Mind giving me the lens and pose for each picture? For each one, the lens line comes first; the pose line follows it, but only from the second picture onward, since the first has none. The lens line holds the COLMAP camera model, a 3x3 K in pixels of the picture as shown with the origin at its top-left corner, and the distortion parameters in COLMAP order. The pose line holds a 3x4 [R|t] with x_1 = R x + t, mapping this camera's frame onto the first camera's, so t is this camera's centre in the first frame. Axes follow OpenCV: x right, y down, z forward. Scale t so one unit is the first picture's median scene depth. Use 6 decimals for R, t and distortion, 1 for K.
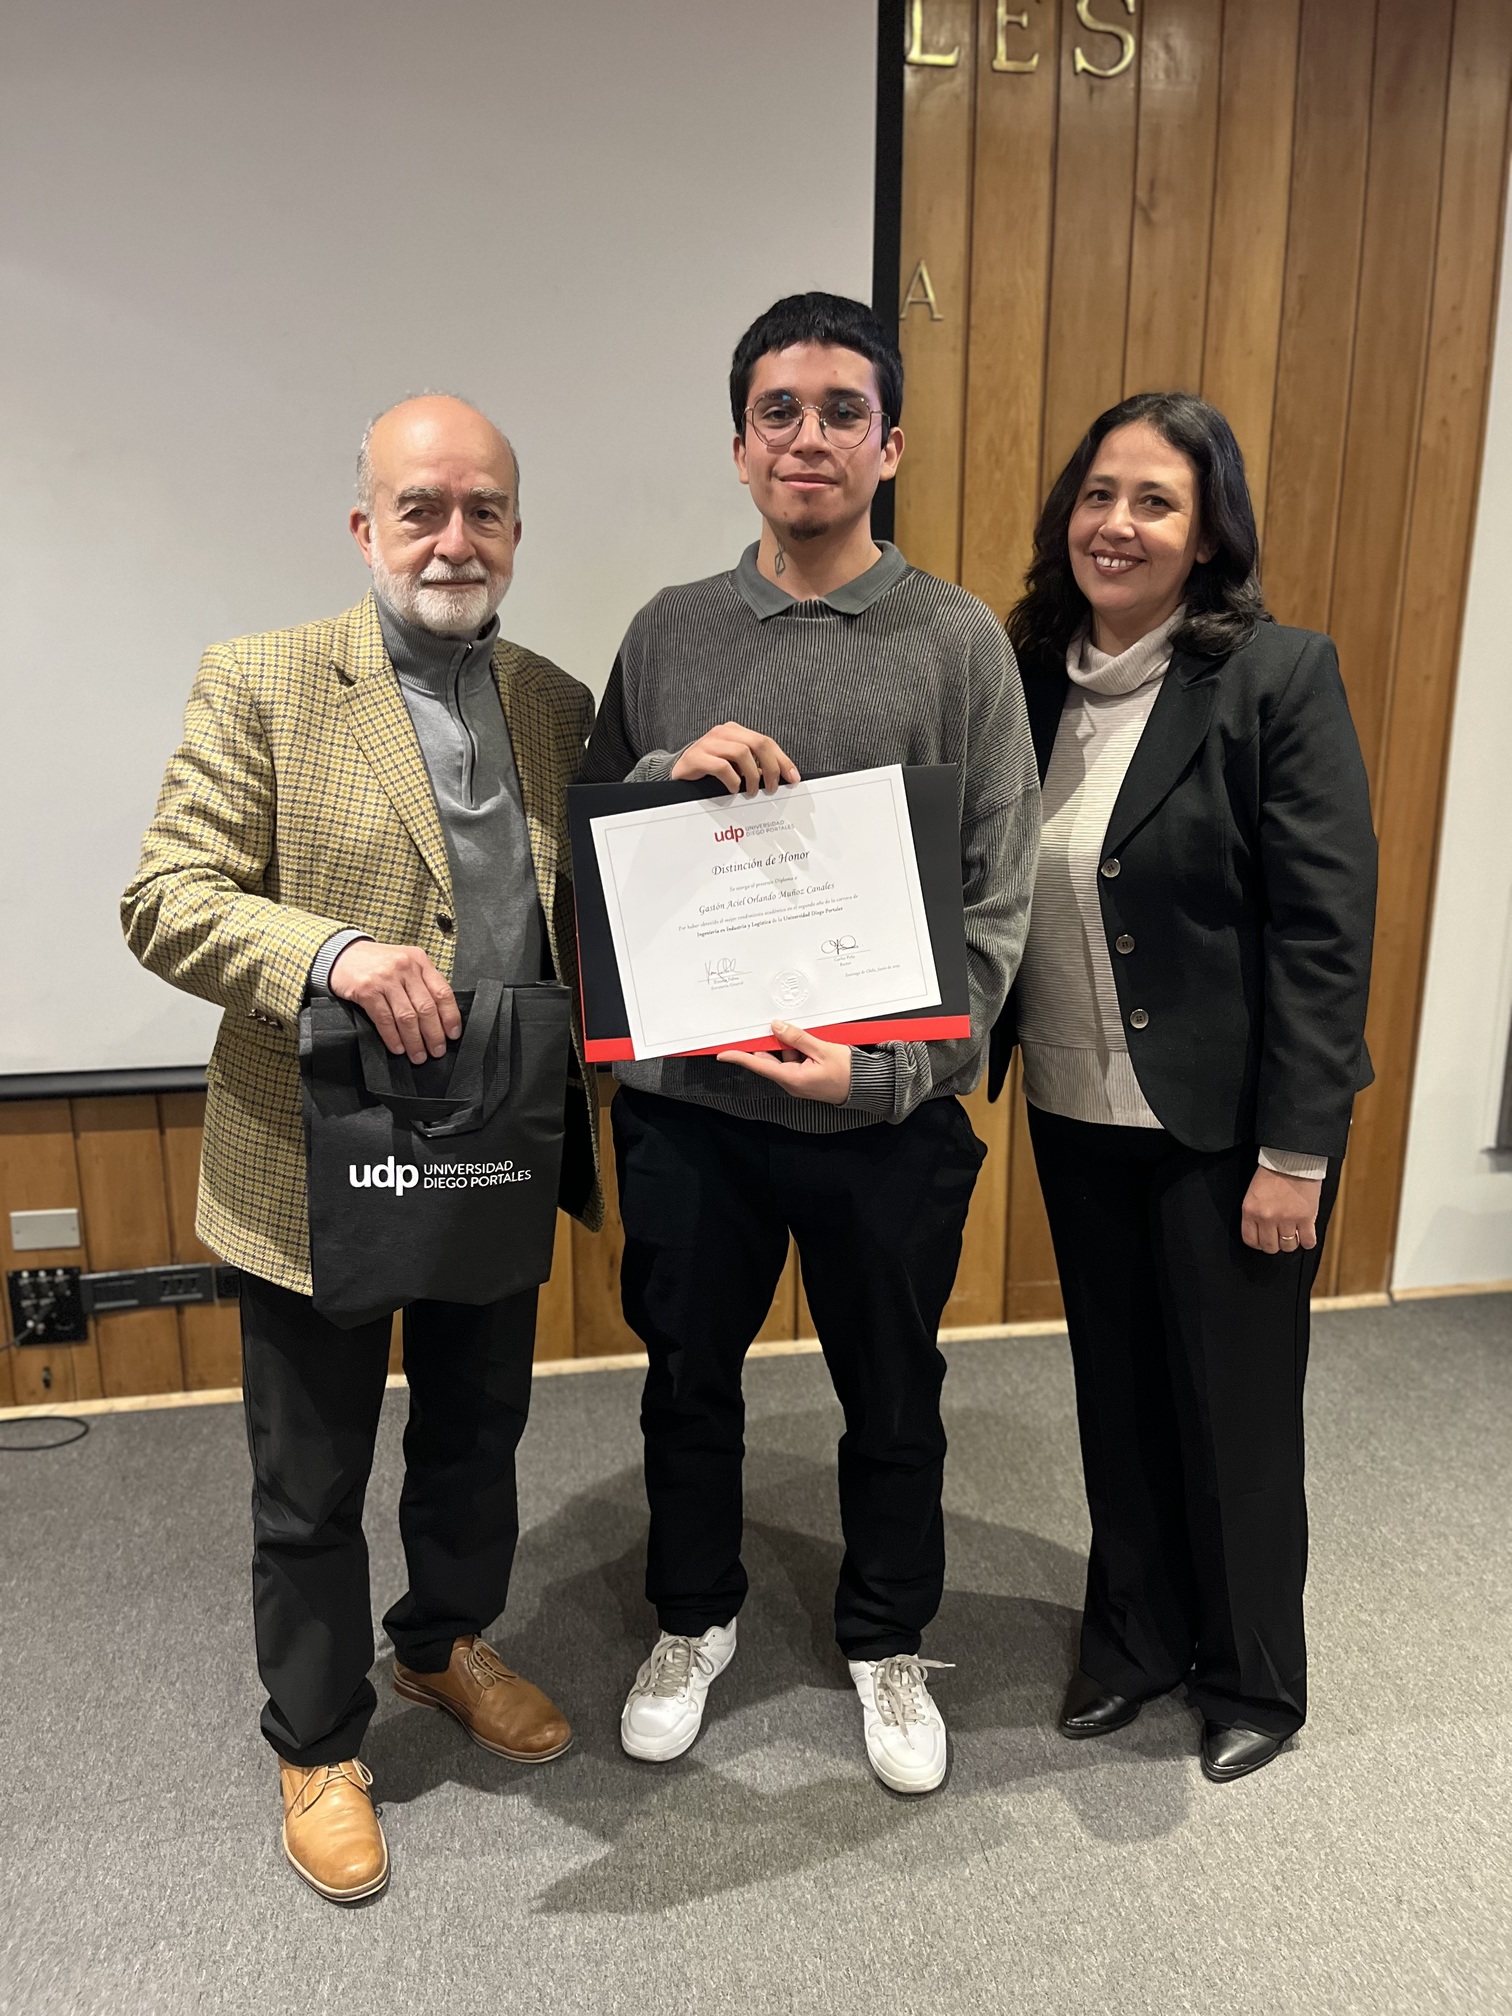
lens RADIAL K [[1539.0, 0, 773.8], [0, 1539.0, 997.6], [0, 0, 1]] dist [0.038521, -0.083632]
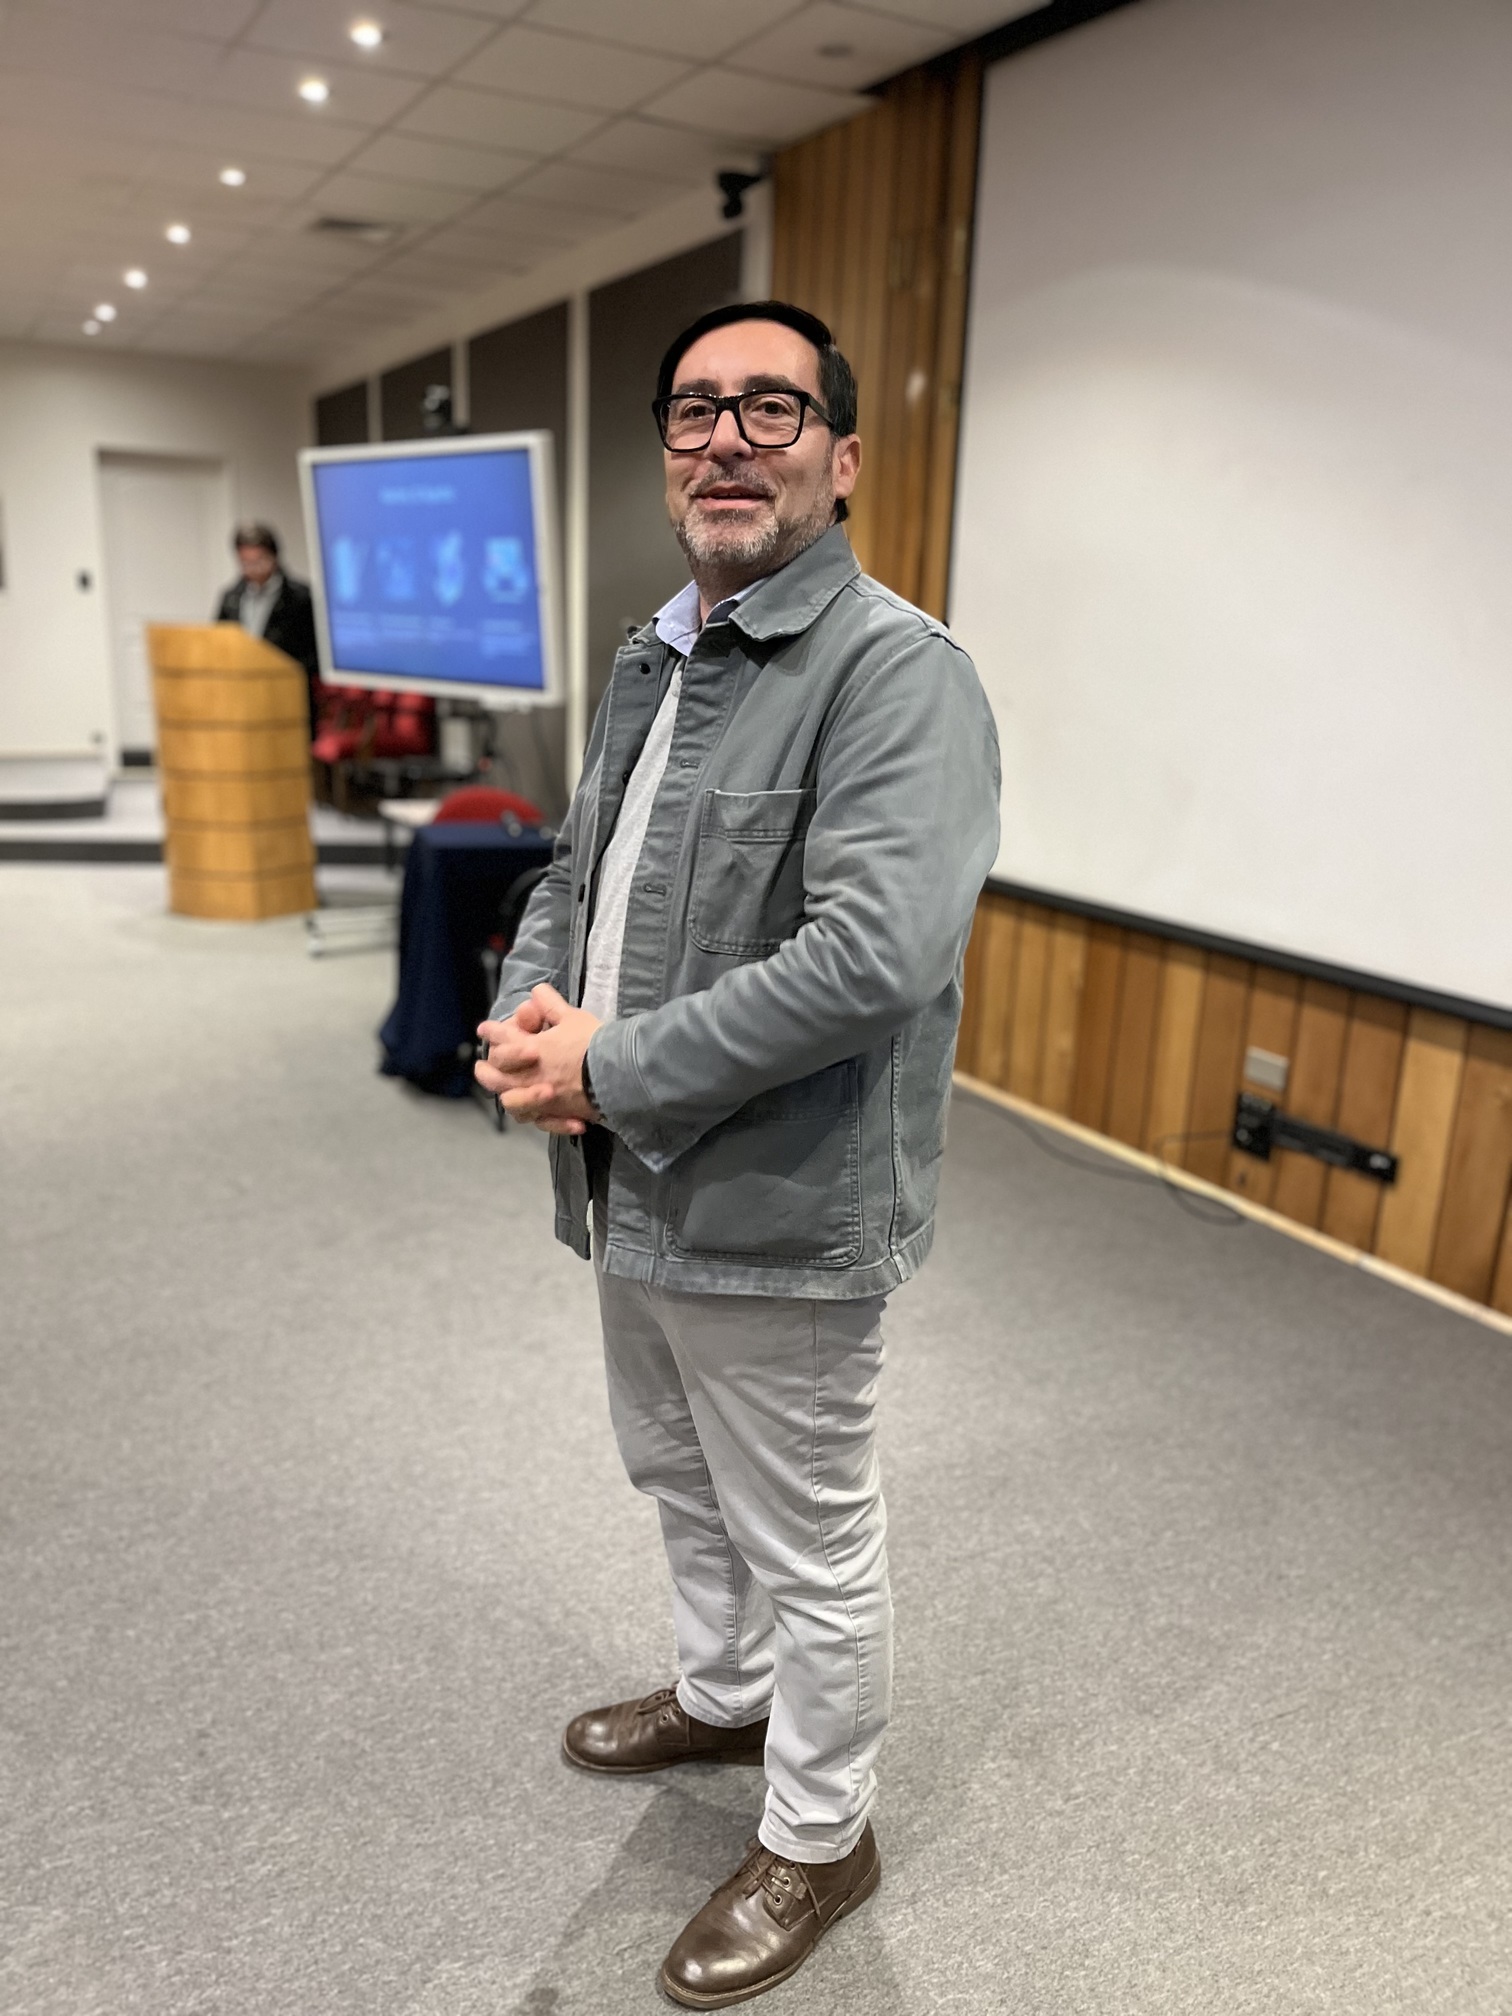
lens RADIAL K [[1539.0, 0, 755.9], [0, 1539.0, 1019.6], [0, 0, 1]] dist [0.038521, -0.083632]
pose [[0.297465, 0.255857, -0.919811, 0.617975], [-0.229646, 0.954312, 0.191187, -0.042914], [0.926702, 0.154359, 0.342631, 0.145420]]
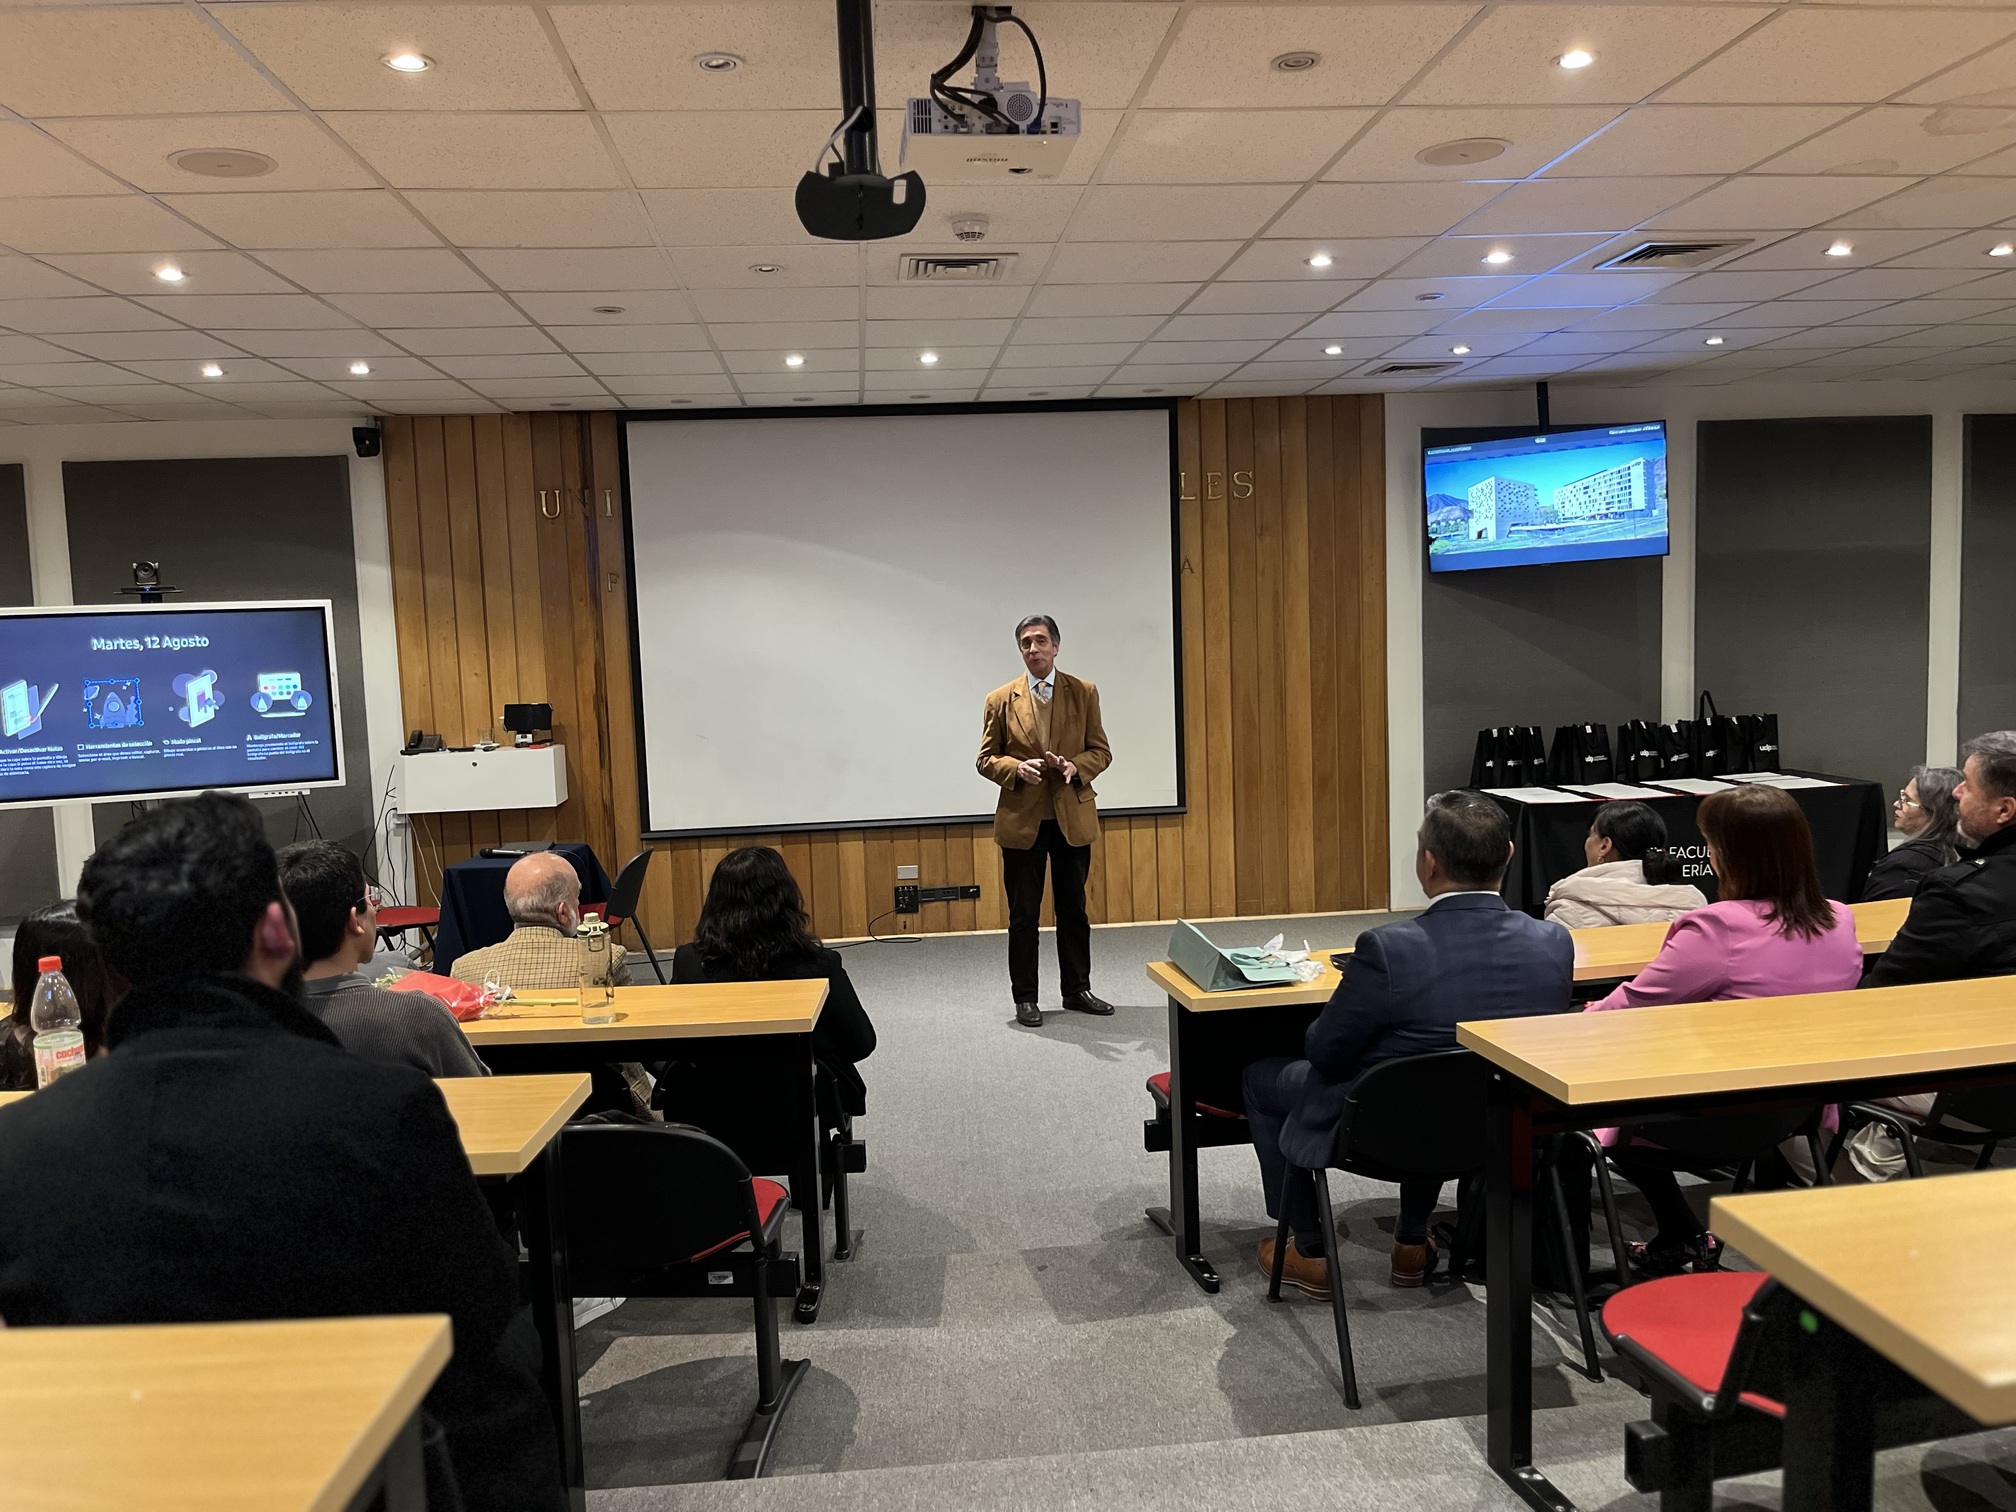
lens RADIAL K [[1539.0, 0, 1005.8], [0, 1539.0, 751.4], [0, 0, 1]] dist [0.038521, -0.083632]
pose [[0.995147, -0.024476, -0.095307, 0.015037], [0.012564, 0.992247, -0.123644, 0.300685], [0.097594, 0.121847, 0.987739, -2.064955]]
